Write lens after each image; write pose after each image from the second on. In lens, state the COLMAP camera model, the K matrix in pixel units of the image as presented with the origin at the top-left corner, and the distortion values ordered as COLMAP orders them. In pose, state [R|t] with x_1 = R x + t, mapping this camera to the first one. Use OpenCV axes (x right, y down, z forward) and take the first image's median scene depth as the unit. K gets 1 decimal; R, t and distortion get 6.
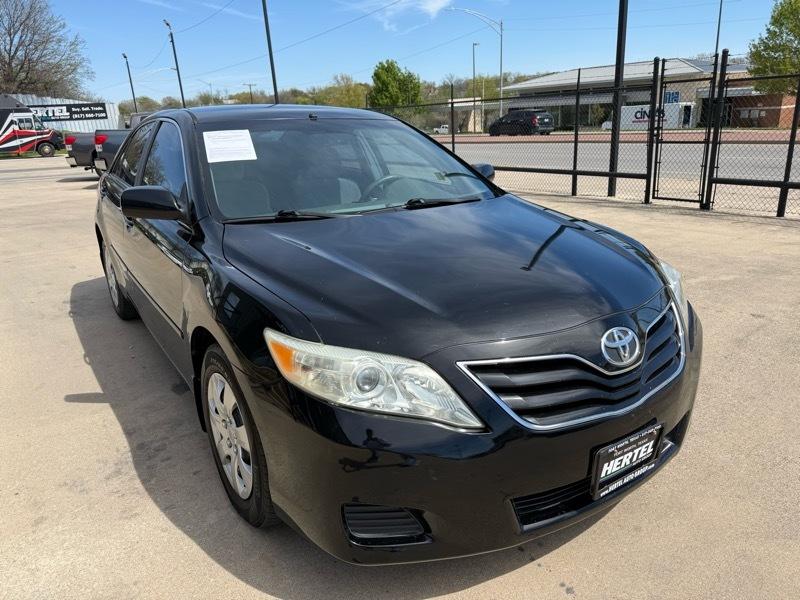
lens RADIAL K [[566.6, 0, 393.4], [0, 566.6, 301.5], [0, 0, 1]] dist [0.025663, -0.034667]
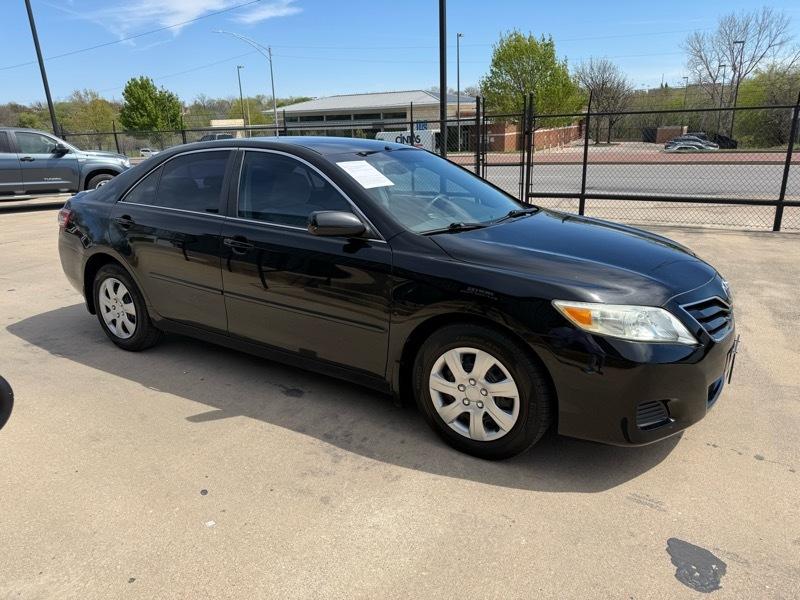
lens RADIAL K [[566.6, 0, 394.0], [0, 566.6, 297.9], [0, 0, 1]] dist [0.025663, -0.034667]
pose [[0.918106, -0.095339, 0.384696, -0.219642], [0.110888, 0.993663, -0.018383, 0.004340], [-0.380506, 0.059536, 0.922860, -0.033501]]
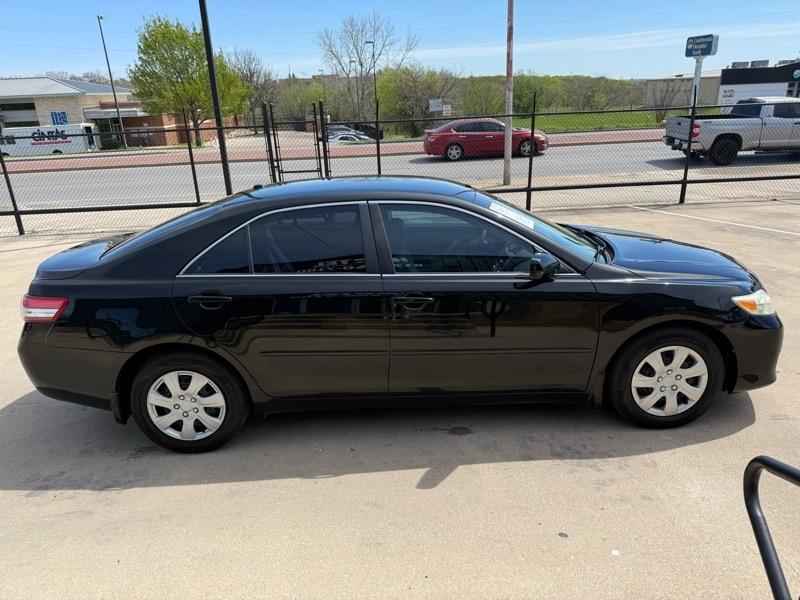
lens RADIAL K [[566.6, 0, 404.2], [0, 566.6, 301.6], [0, 0, 1]] dist [0.025663, -0.034667]
pose [[0.528428, -0.256355, 0.809349, -0.470079], [0.277340, 0.953144, 0.120824, -0.096193], [-0.802400, 0.160618, 0.574766, 0.147737]]
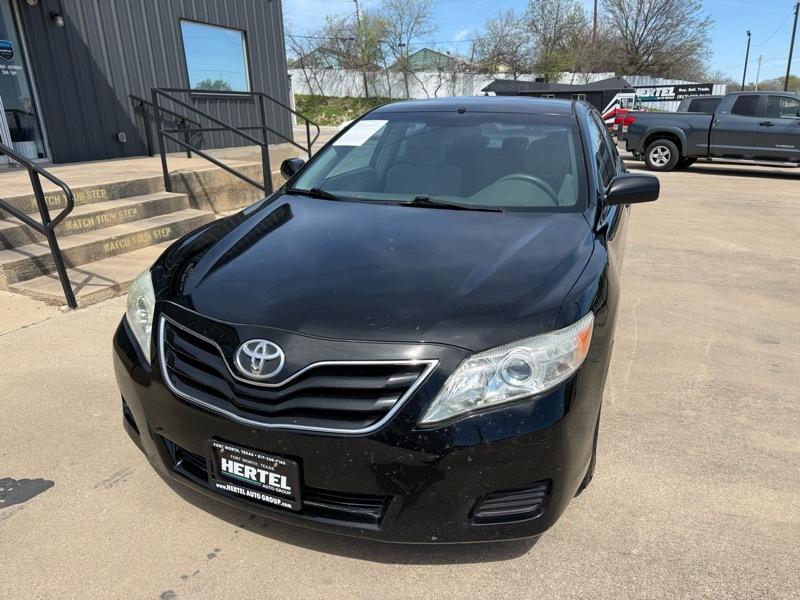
lens RADIAL K [[566.6, 0, 403.4], [0, 566.6, 295.4], [0, 0, 1]] dist [0.025663, -0.034667]
pose [[0.573334, 0.281517, -0.769439, 0.243922], [-0.264474, 0.952434, 0.151401, -0.046714], [0.775462, 0.116693, 0.620517, 0.108969]]
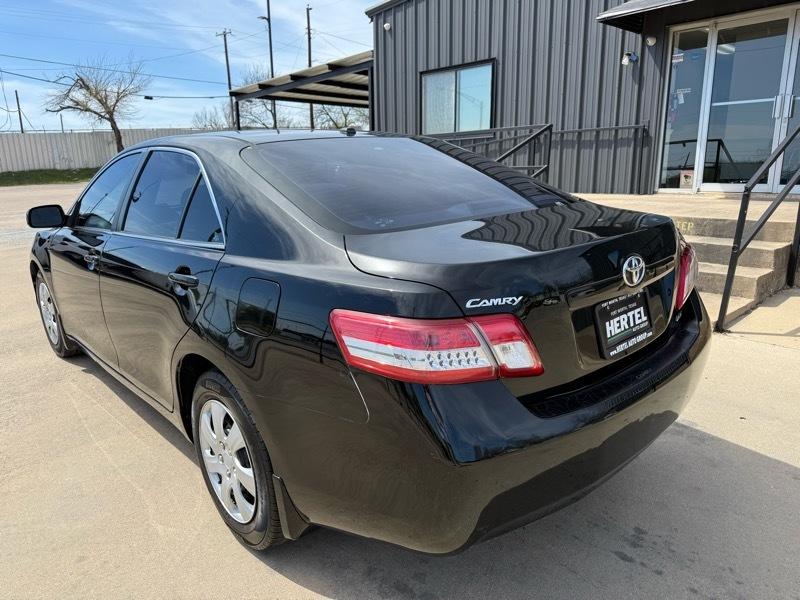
lens RADIAL K [[566.6, 0, 400.8], [0, 566.6, 303.1], [0, 0, 1]] dist [0.025663, -0.034667]
pose [[-0.986573, 0.096060, -0.132087, -0.122571], [0.011444, 0.847415, 0.530808, -0.243127], [0.162921, 0.522169, -0.837136, 0.792258]]
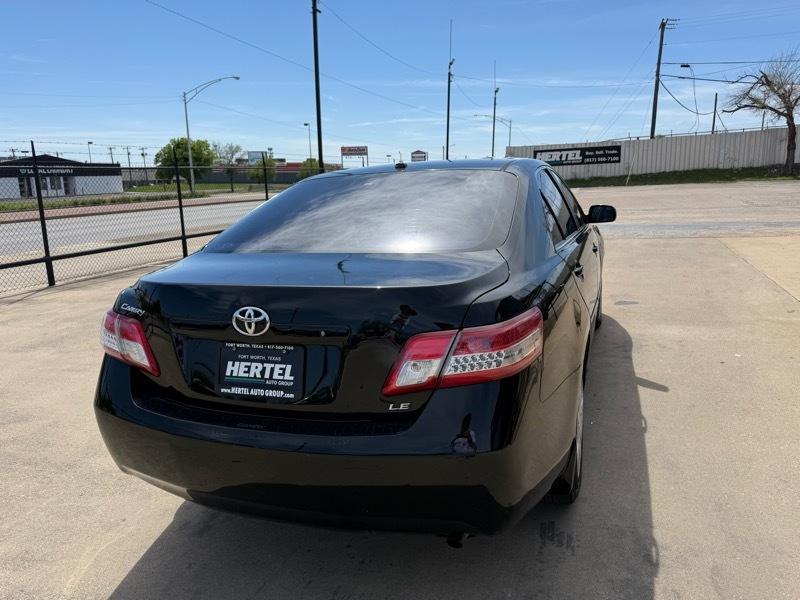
lens RADIAL K [[566.6, 0, 406.7], [0, 566.6, 302.8], [0, 0, 1]] dist [0.025663, -0.034667]
pose [[-0.595732, -0.116631, 0.794670, -0.422338], [0.298280, 0.886516, 0.353720, -0.206169], [-0.745743, 0.447757, -0.493338, 0.687597]]
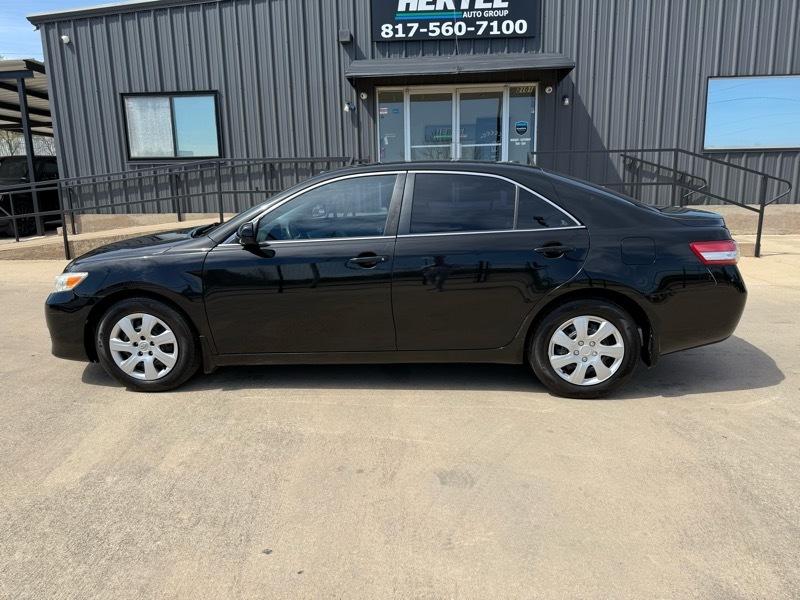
lens RADIAL K [[566.6, 0, 399.3], [0, 566.6, 306.5], [0, 0, 1]] dist [0.025663, -0.034667]
pose [[-0.599432, 0.223460, -0.768600, 0.318623], [-0.207033, 0.884278, 0.418557, -0.234684], [0.773187, 0.410022, -0.483801, 0.696150]]
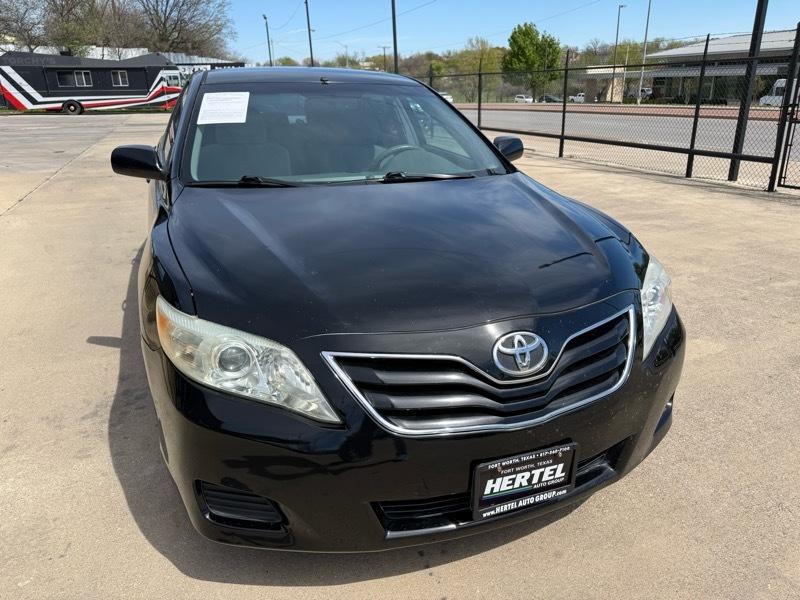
lens RADIAL K [[566.6, 0, 399.6], [0, 566.6, 300.2], [0, 0, 1]] dist [0.025663, -0.034667]
pose [[0.977502, 0.098143, -0.186701, 0.071310], [-0.088217, 0.994246, 0.060774, -0.007895], [0.191591, -0.042936, 0.980535, 0.019410]]
